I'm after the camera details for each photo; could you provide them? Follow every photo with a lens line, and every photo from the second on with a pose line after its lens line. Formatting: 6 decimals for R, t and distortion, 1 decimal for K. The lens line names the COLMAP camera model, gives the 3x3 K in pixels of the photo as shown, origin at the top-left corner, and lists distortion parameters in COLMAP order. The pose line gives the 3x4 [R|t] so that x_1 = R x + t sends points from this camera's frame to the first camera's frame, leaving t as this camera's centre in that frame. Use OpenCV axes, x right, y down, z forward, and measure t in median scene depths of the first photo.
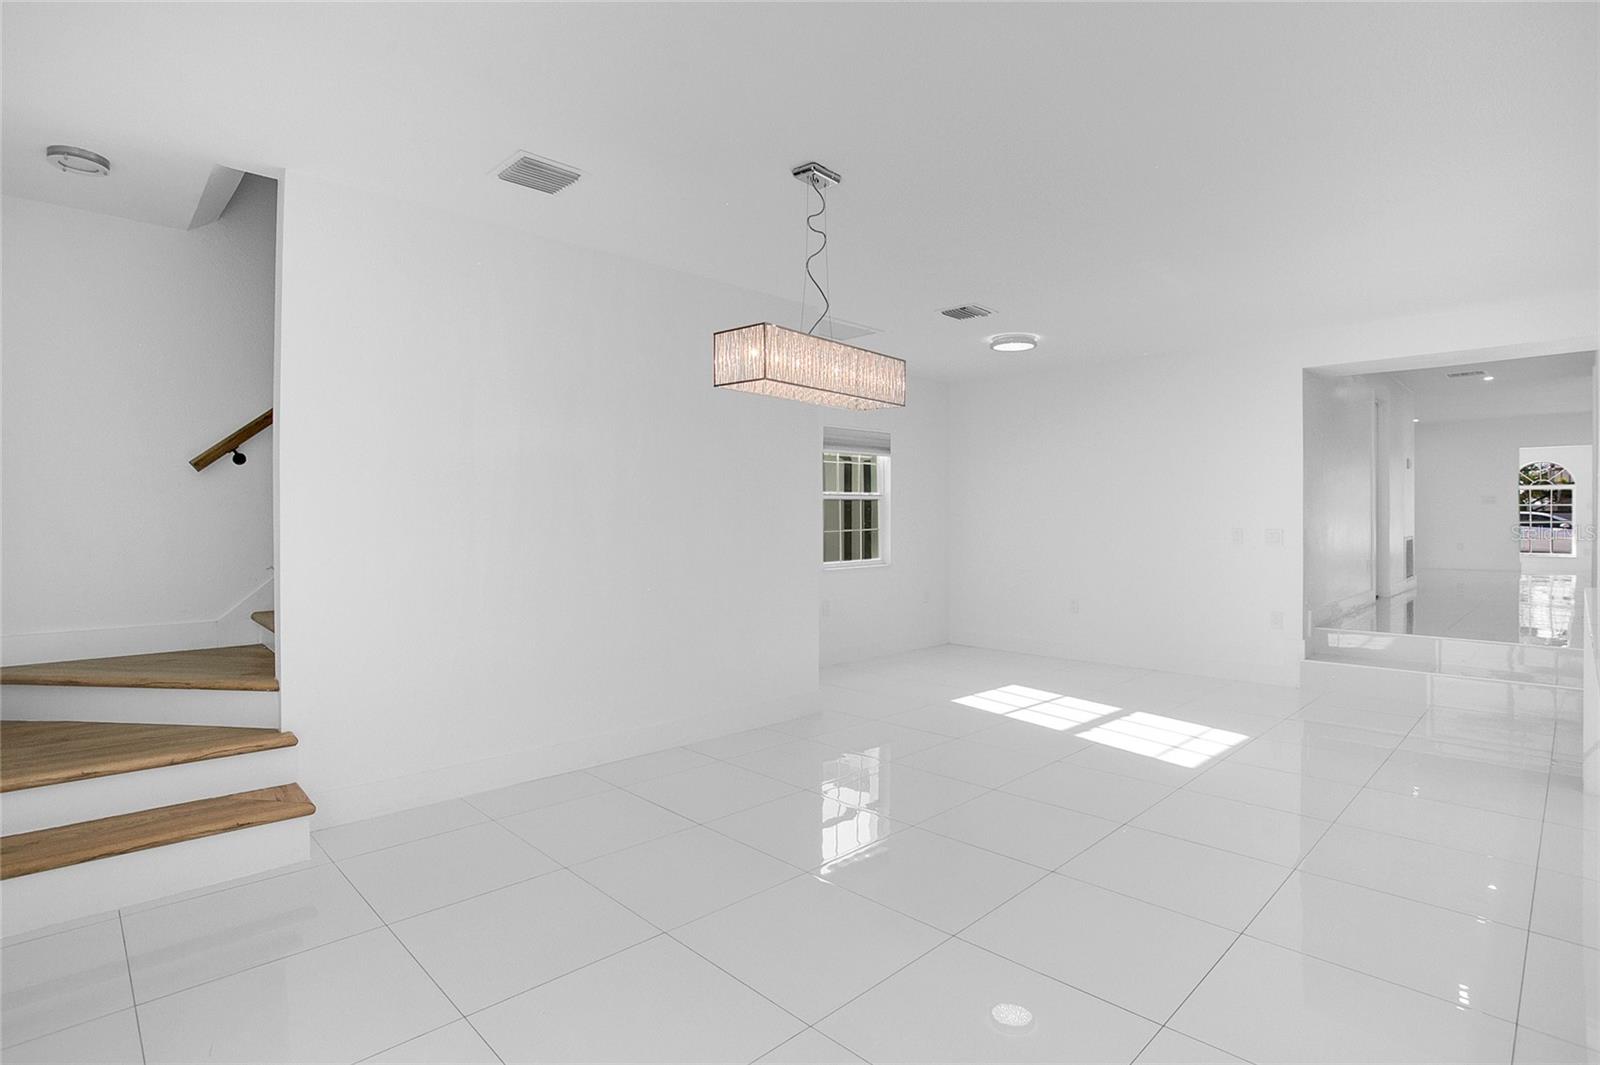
lens RADIAL K [[771.0, 0, 800.0], [0, 771.0, 532.5], [0, 0, 1]] dist [-0.001245, -0.000143]
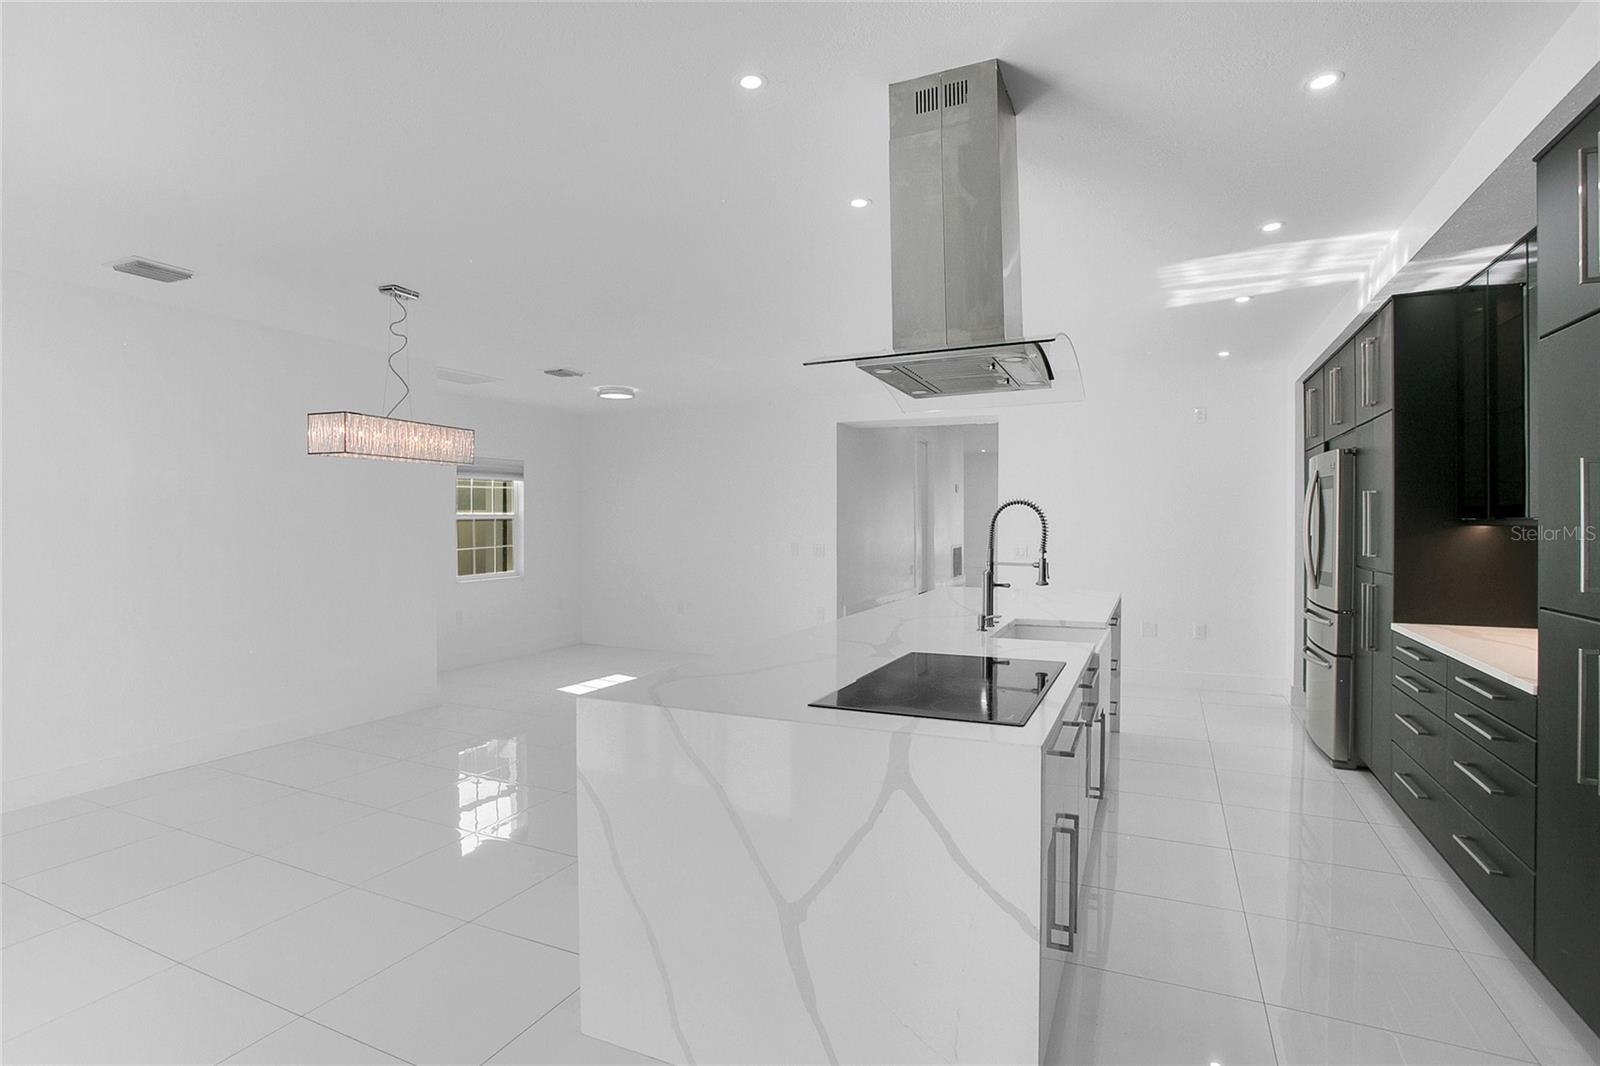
lens RADIAL K [[859.9, 0, 800.0], [0, 859.9, 533.0], [0, 0, 1]] dist [0.004009, 0.001374]
pose [[0.952250, -0.007753, 0.305220, 0.119710], [0.007542, 0.999970, 0.001869, -0.022052], [-0.305225, 0.000522, 0.952280, -0.338268]]
